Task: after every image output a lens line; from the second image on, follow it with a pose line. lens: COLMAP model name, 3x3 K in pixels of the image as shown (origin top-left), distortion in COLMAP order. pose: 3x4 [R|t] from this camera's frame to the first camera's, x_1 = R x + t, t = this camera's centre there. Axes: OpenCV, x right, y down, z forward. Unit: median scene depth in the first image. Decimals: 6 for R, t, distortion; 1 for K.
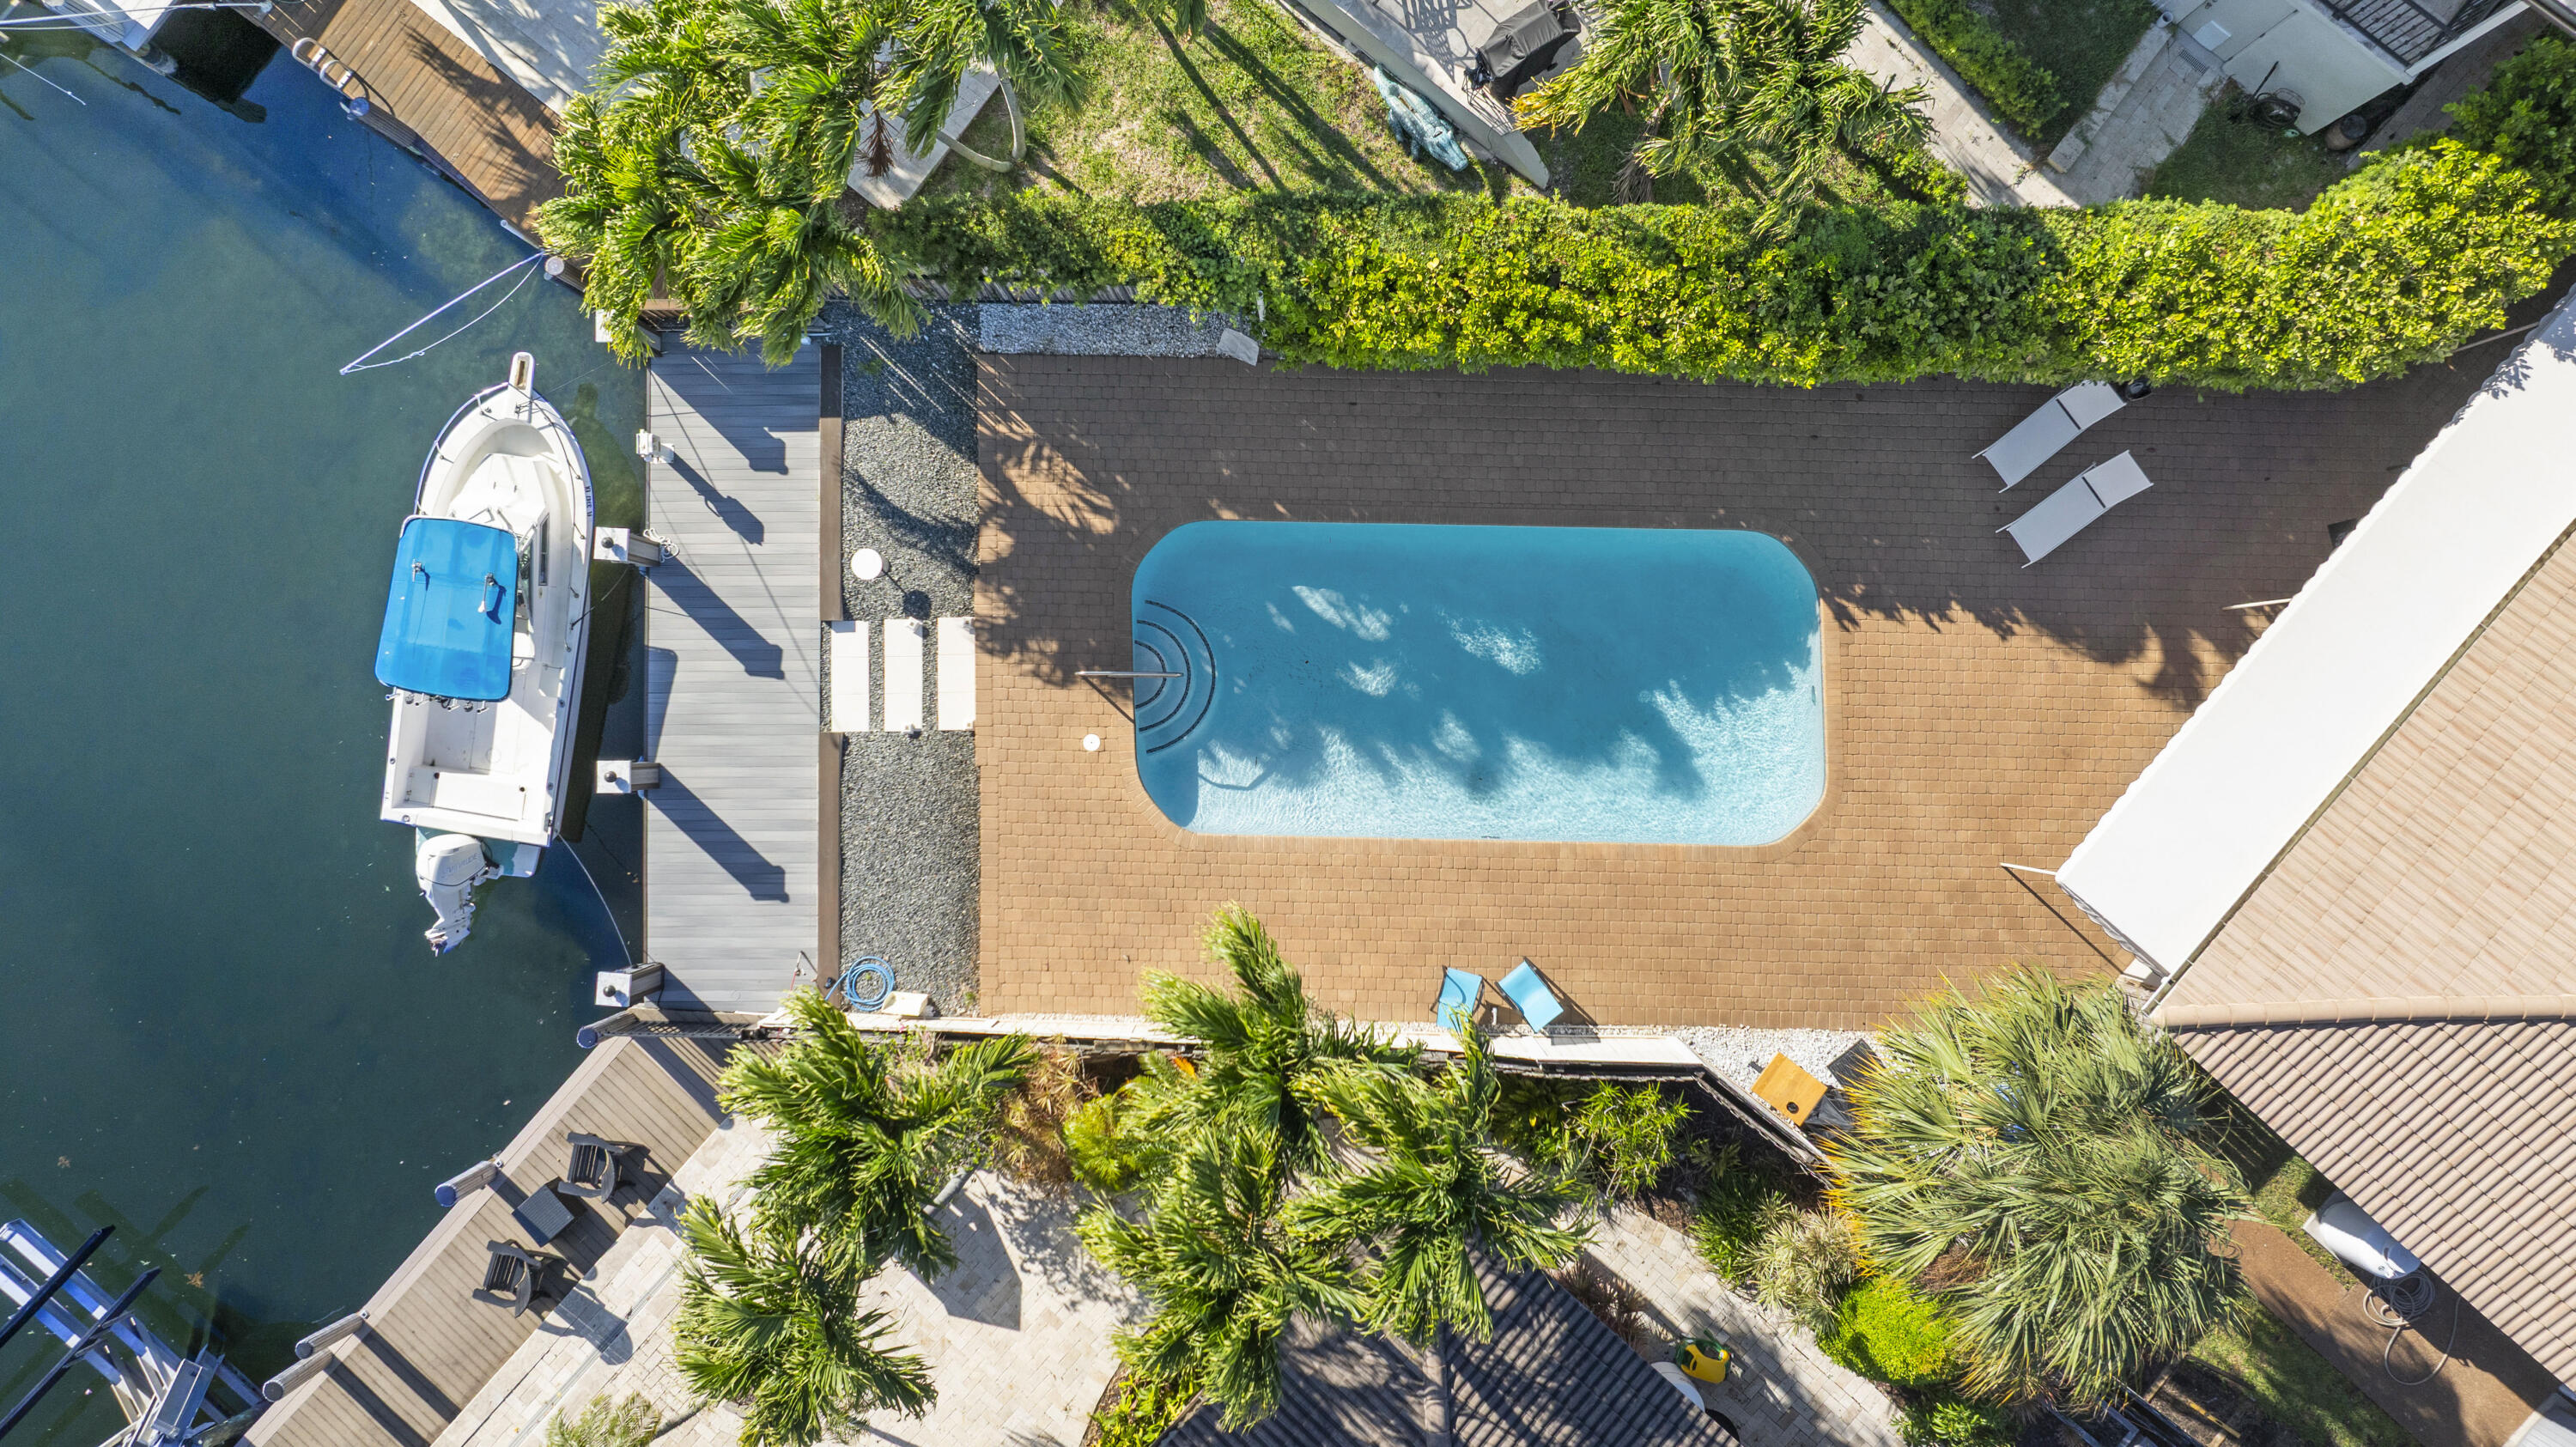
lens RADIAL K [[1810.7, 0, 1301.7], [0, 1810.7, 710.8], [0, 0, 1]] dist [-0.015786, -0.001341]
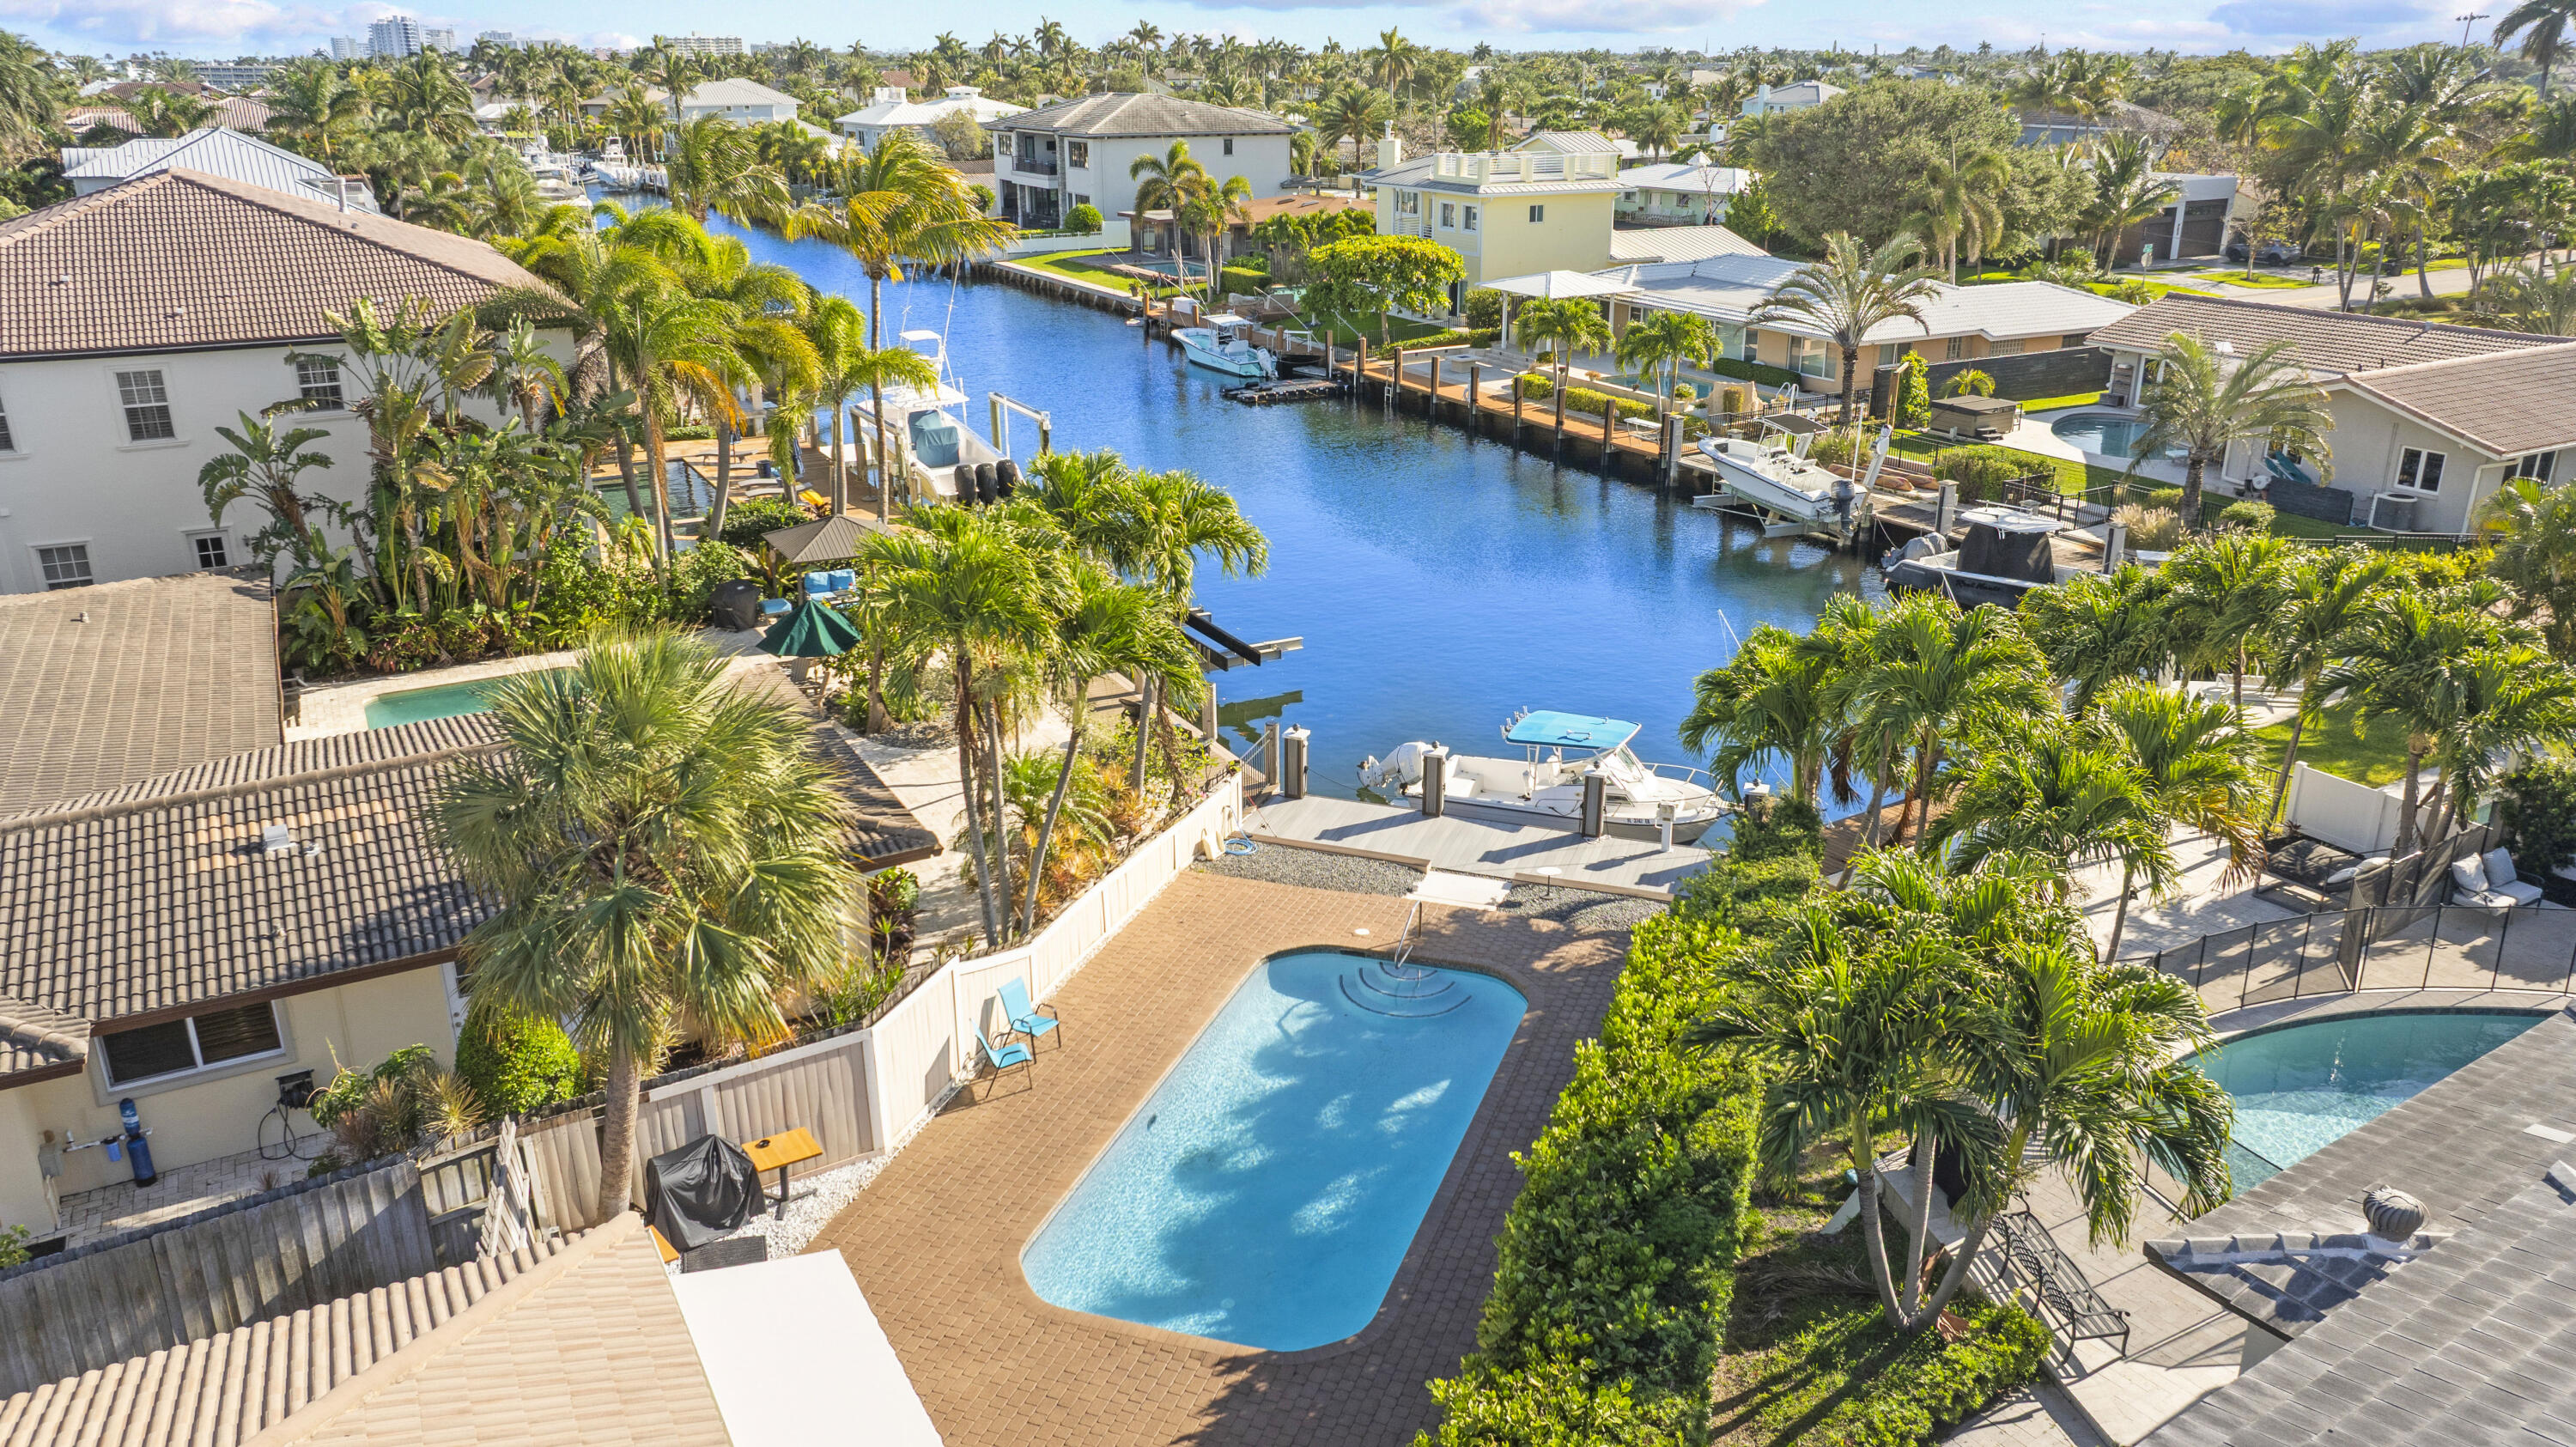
lens RADIAL K [[1810.7, 0, 1301.7], [0, 1810.7, 710.8], [0, 0, 1]] dist [-0.015786, -0.001341]
pose [[-0.324104, 0.317098, -0.891294, 0.891272], [-0.945984, -0.100261, 0.308322, -0.290857], [0.008406, 0.943078, 0.332464, 0.464353]]
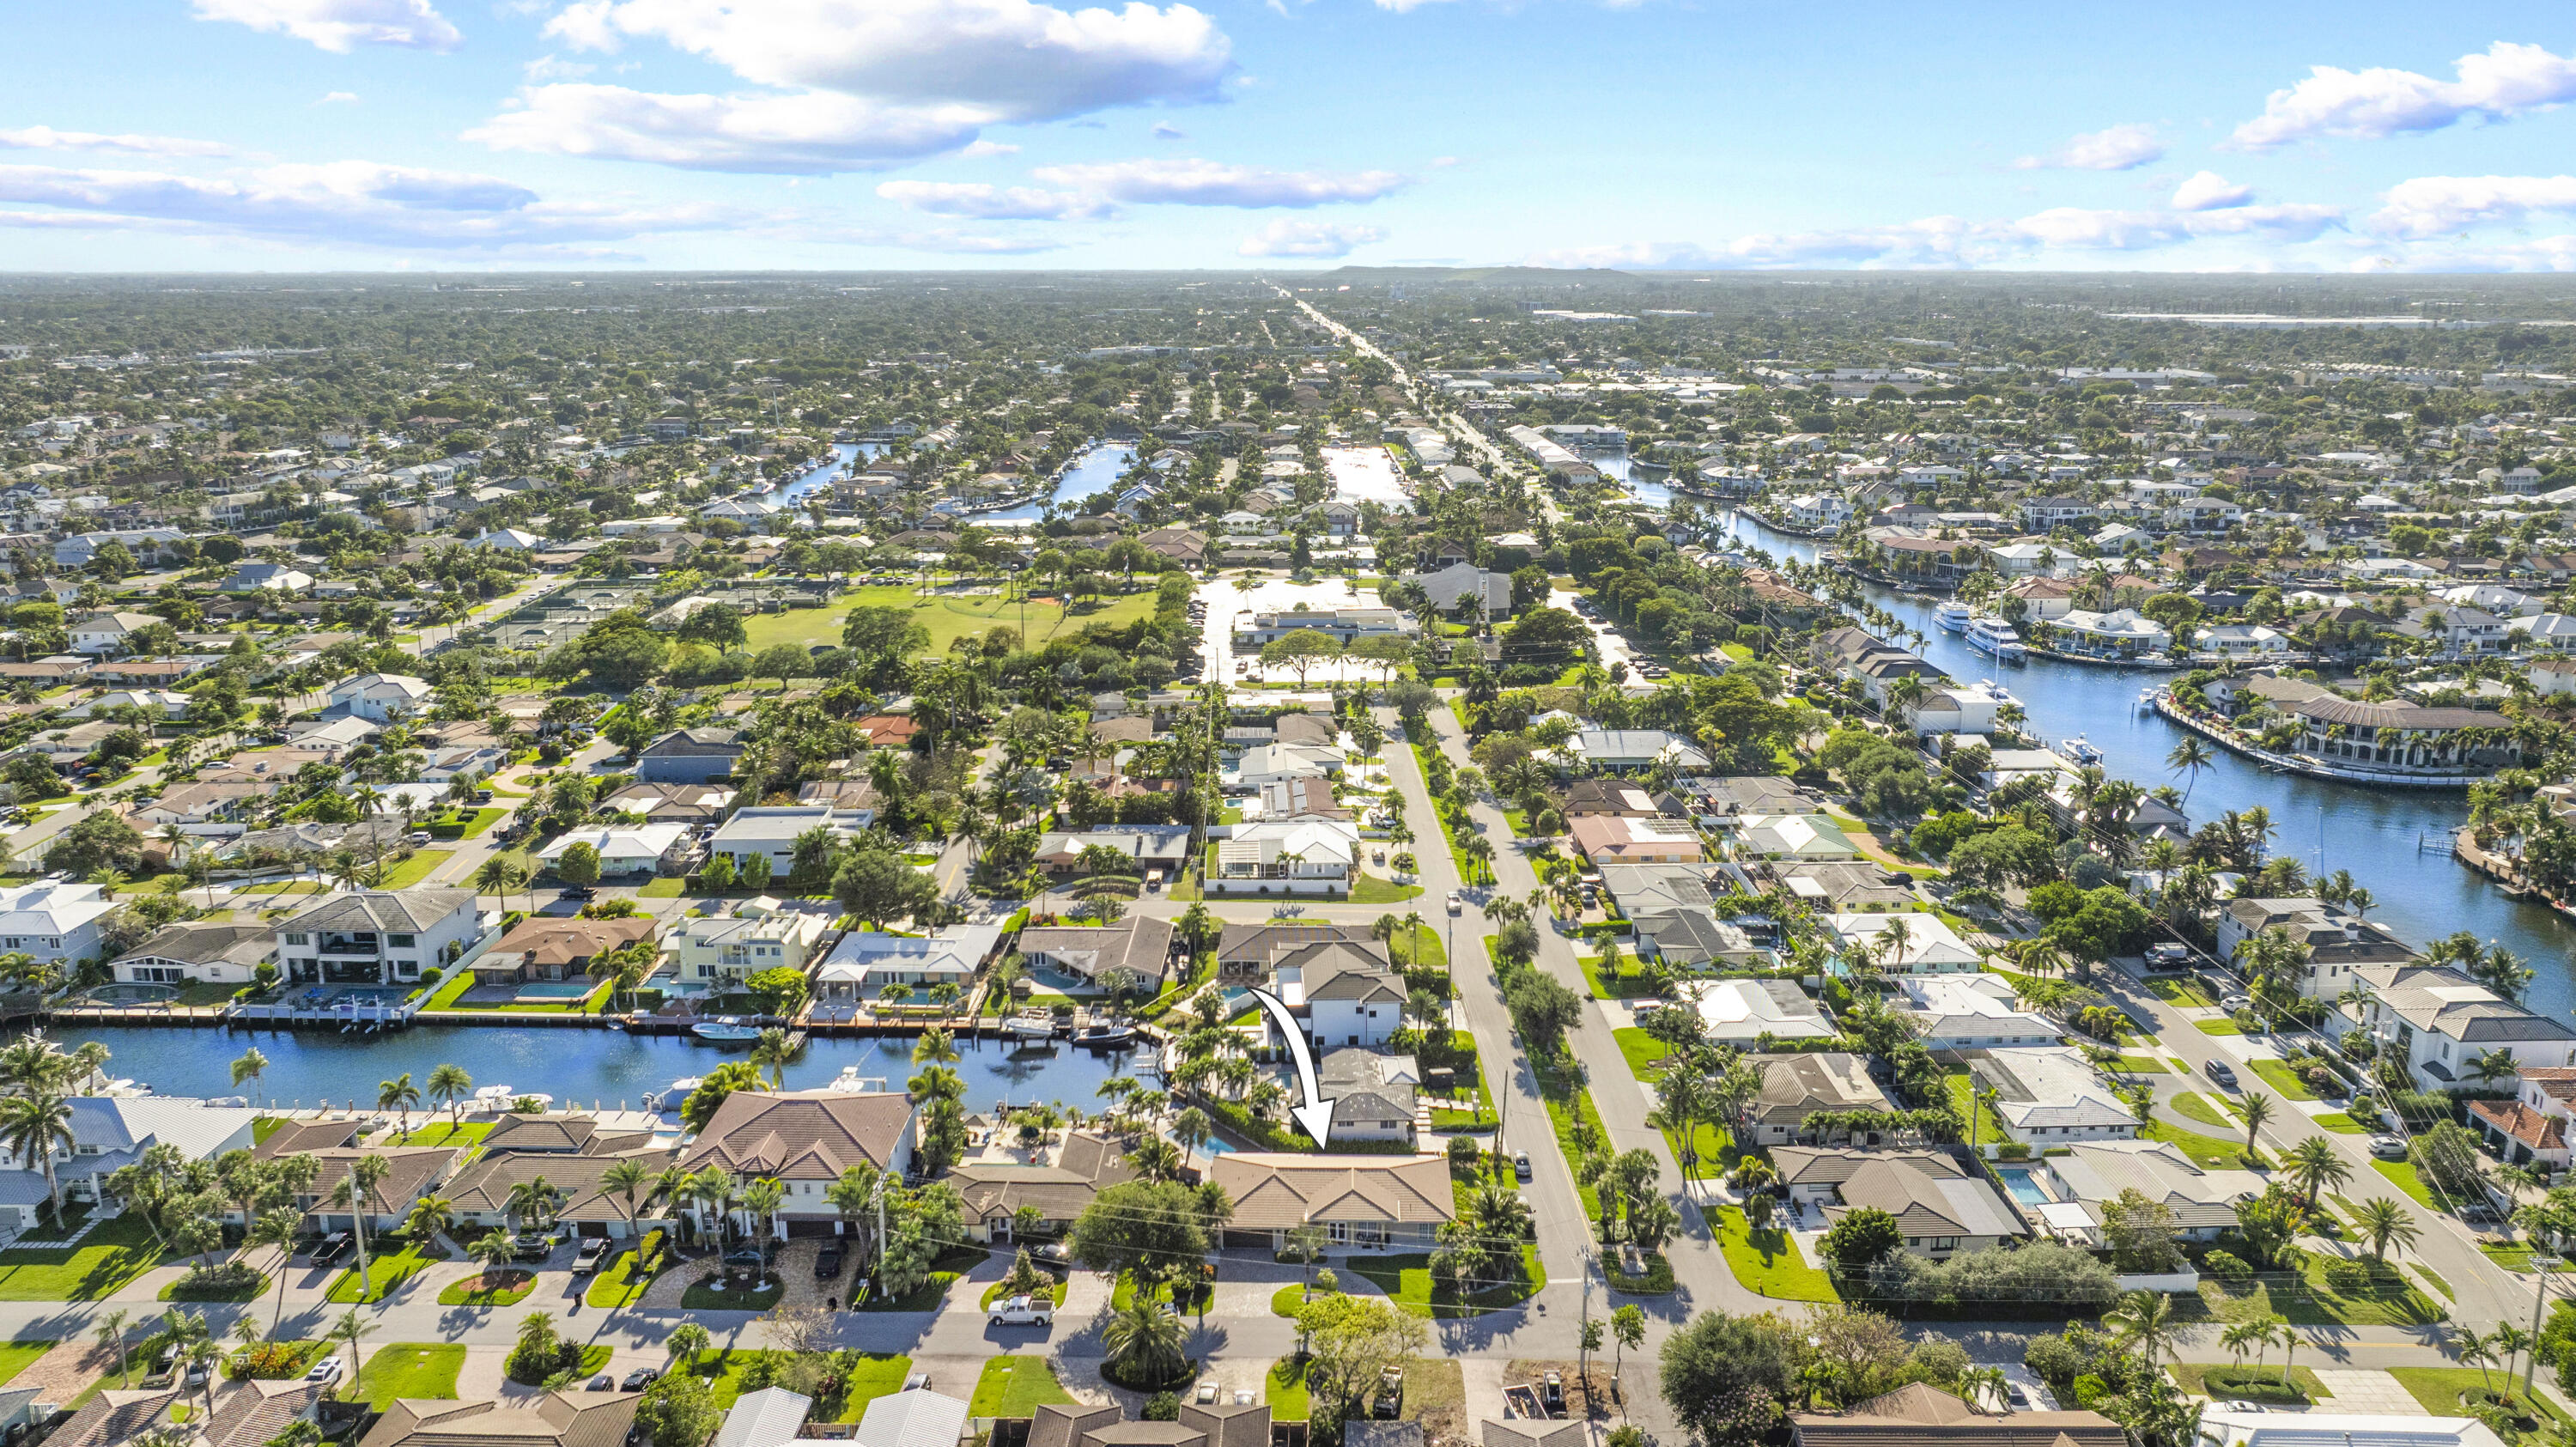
lens RADIAL K [[1858.8, 0, 1305.2], [0, 1858.8, 708.7], [0, 0, 1]] dist [-0.013790, -0.005794]
pose [[0.650723, 0.171024, -0.739804, 6.248667], [-0.759223, 0.161766, -0.630407, 4.570266], [0.011860, 0.971896, 0.235110, -2.862149]]
